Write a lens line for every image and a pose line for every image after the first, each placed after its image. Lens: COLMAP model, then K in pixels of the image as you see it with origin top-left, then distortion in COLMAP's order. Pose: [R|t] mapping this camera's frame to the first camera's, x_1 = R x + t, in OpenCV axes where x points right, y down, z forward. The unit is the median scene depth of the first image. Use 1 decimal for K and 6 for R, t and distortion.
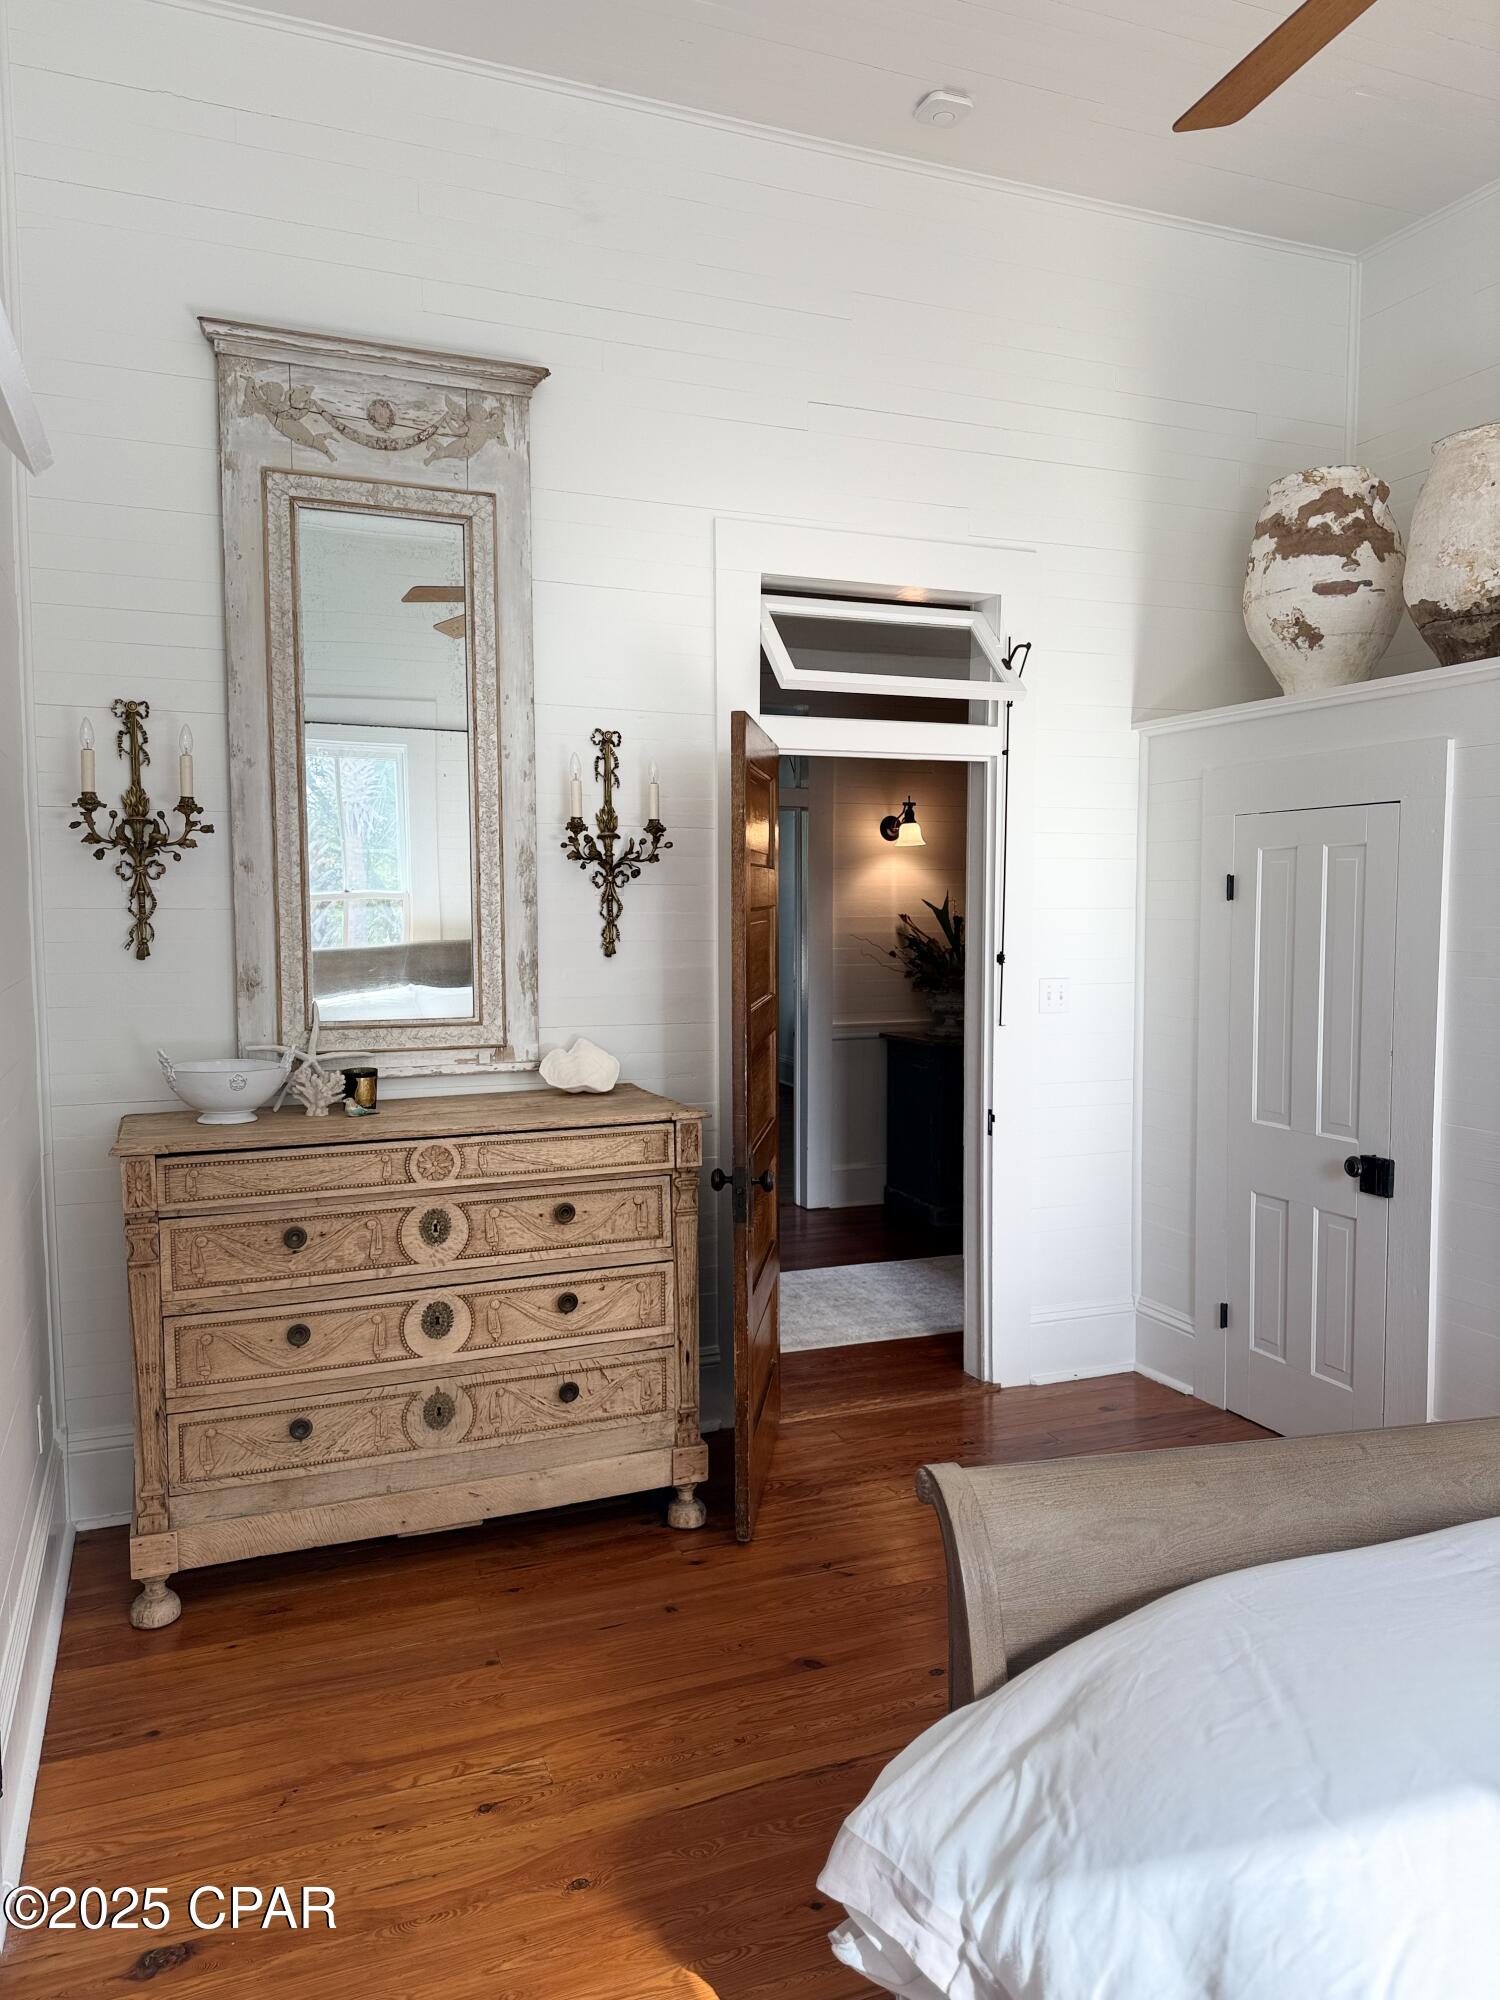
lens RADIAL K [[1413.3, 0, 747.0], [0, 1413.3, 1003.4], [0, 0, 1]] dist [0.012392, -0.011329]
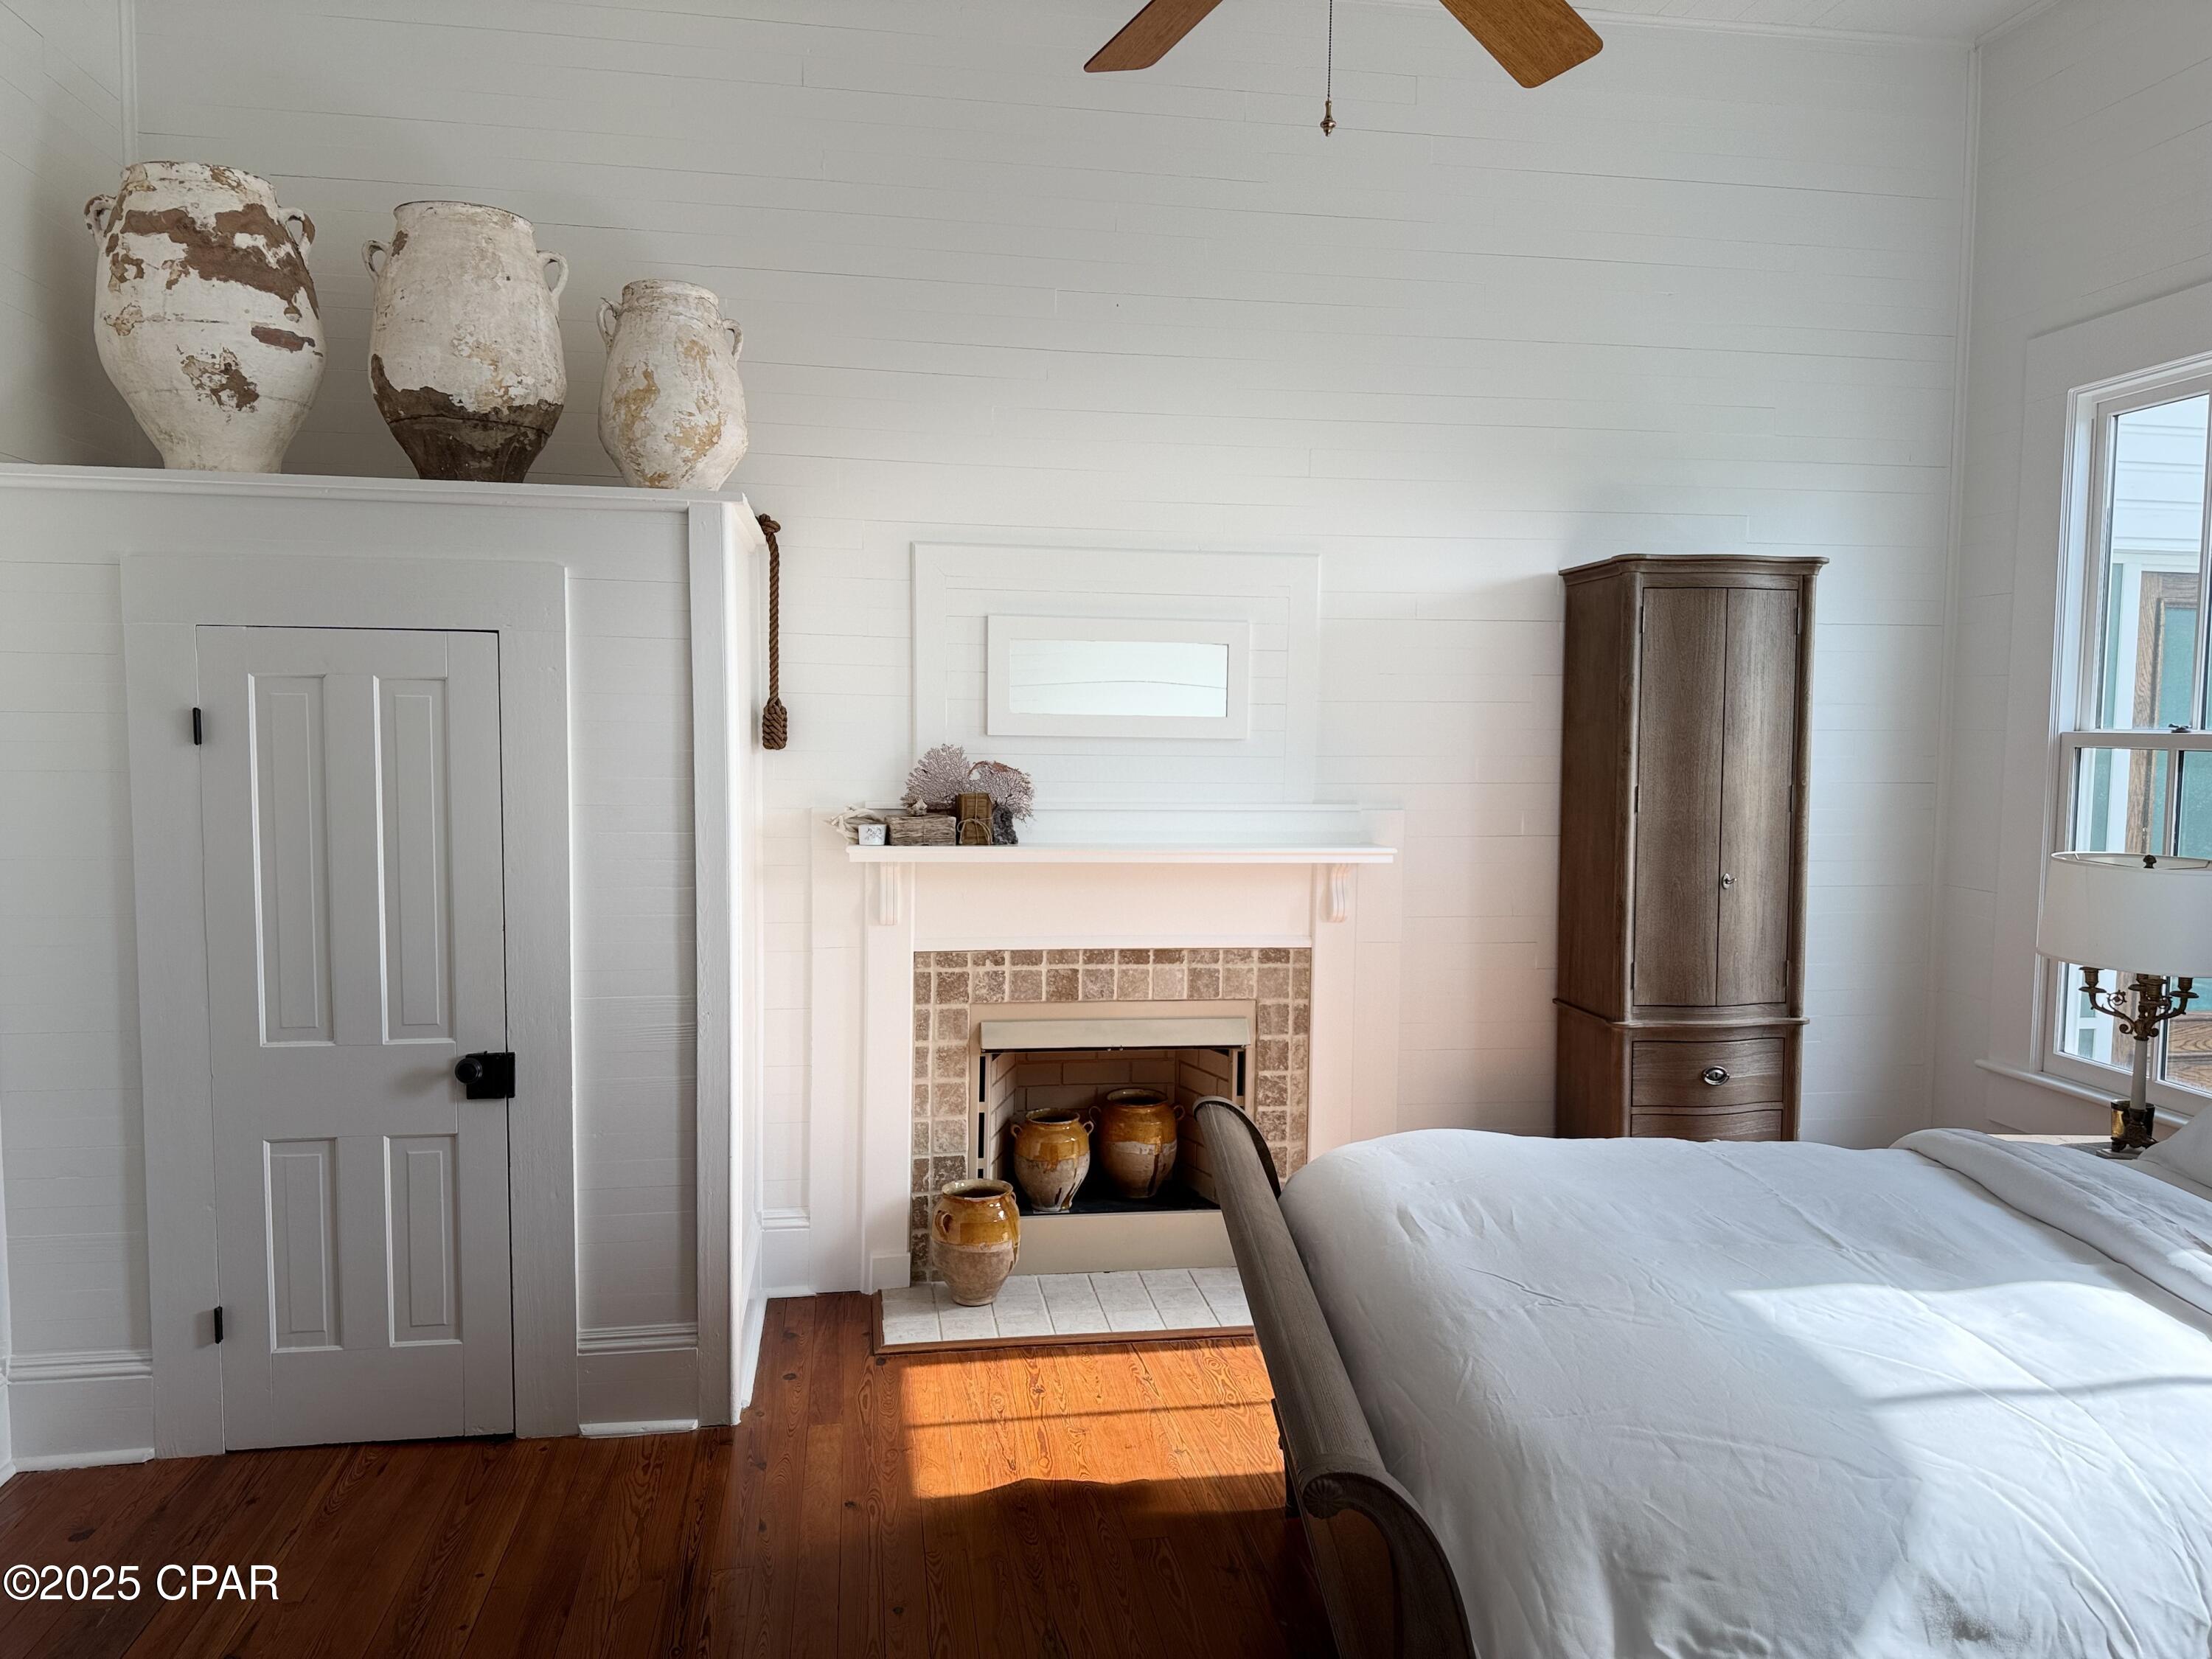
lens RADIAL K [[1563.1, 0, 1108.7], [0, 1563.1, 820.7], [0, 0, 1]] dist [0.012392, -0.011329]
pose [[0.217642, -0.059257, 0.974228, -0.330000], [0.058753, 0.997141, 0.047526, -0.045689], [-0.974259, 0.046895, 0.220501, 0.384391]]
